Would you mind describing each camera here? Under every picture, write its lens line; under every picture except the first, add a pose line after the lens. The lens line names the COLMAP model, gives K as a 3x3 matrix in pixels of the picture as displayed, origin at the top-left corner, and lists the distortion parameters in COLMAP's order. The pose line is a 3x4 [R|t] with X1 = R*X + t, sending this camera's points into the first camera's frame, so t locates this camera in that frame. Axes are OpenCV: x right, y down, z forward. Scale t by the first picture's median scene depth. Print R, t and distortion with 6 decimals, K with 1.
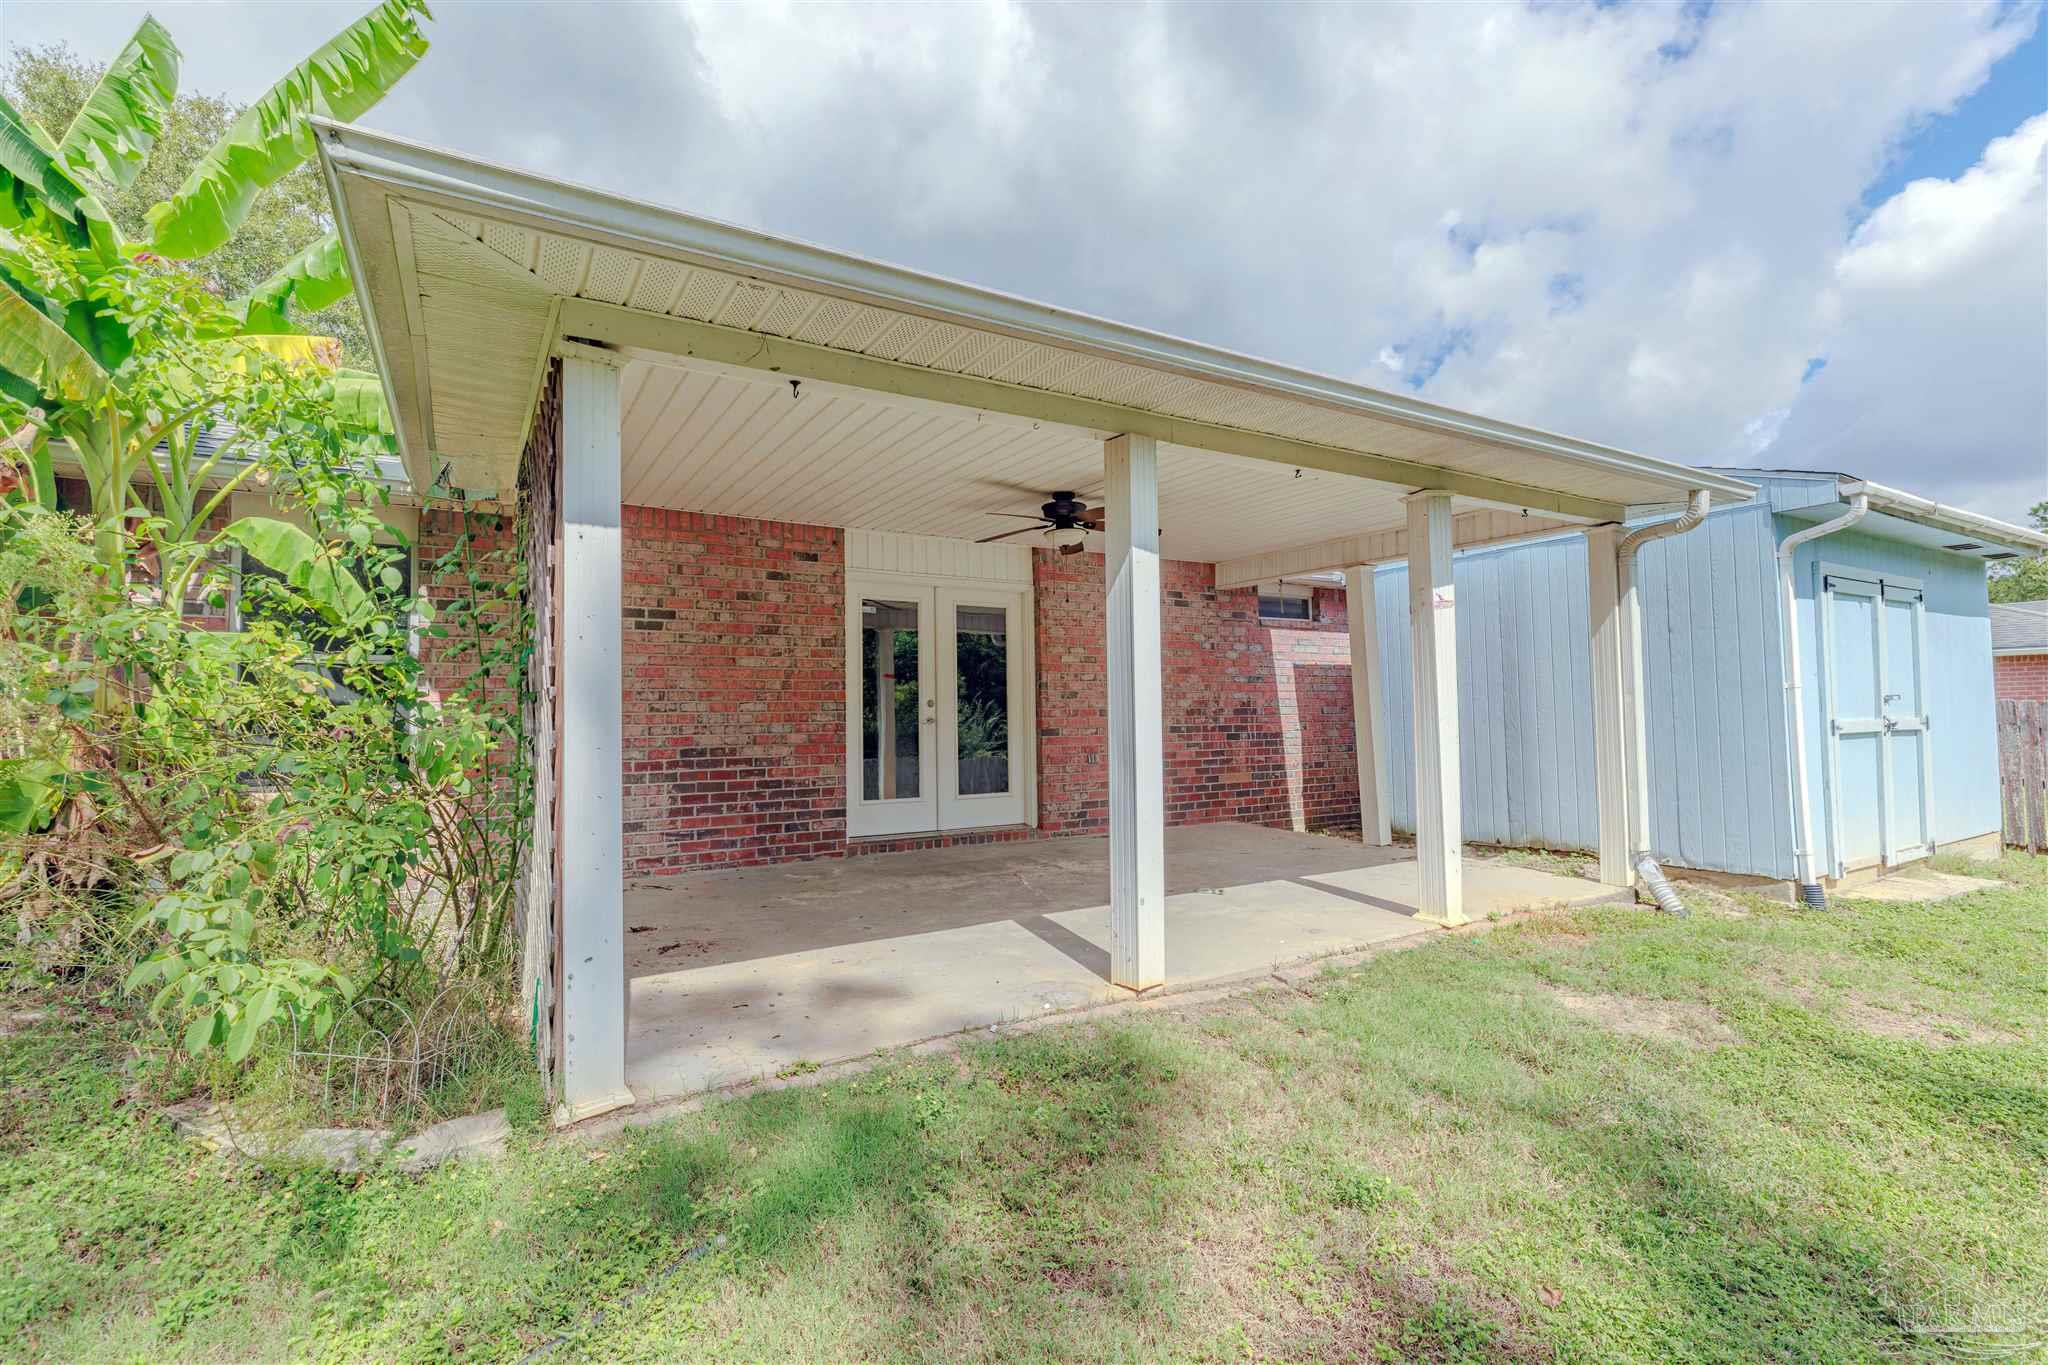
lens RADIAL K [[920.2, 0, 1022.2], [0, 920.2, 678.7], [0, 0, 1]] dist [0.000788, 0.000011]
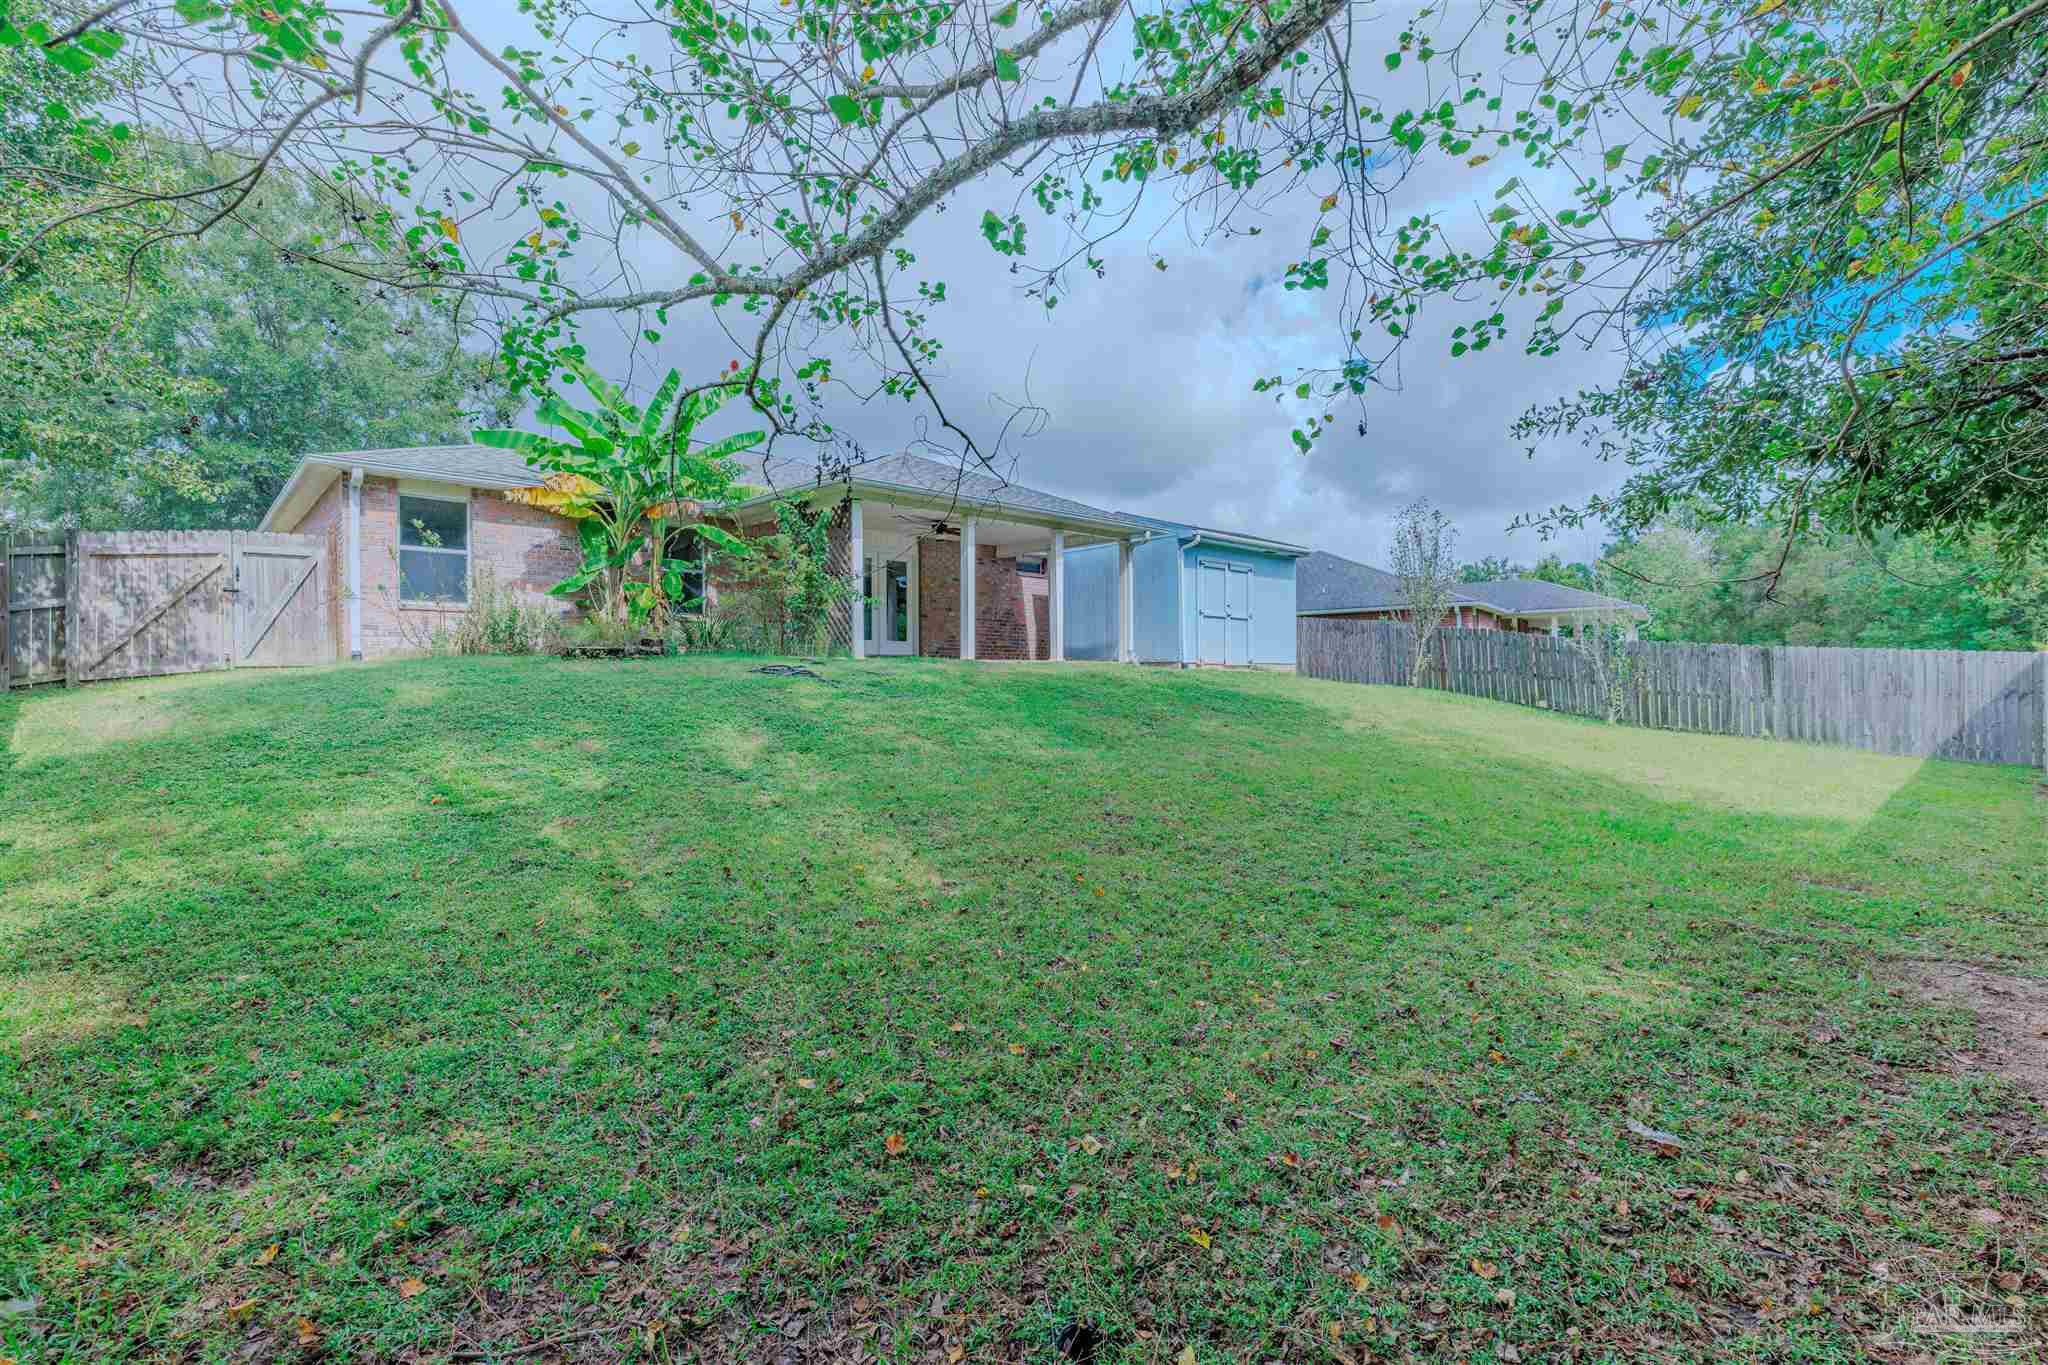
lens RADIAL K [[920.2, 0, 1026.7], [0, 920.2, 676.1], [0, 0, 1]] dist [0.000788, 0.000011]
pose [[0.974623, 0.007077, 0.223740, -0.243982], [-0.014362, 0.999418, 0.030950, 0.135552], [-0.223391, -0.033378, 0.974157, -1.364077]]
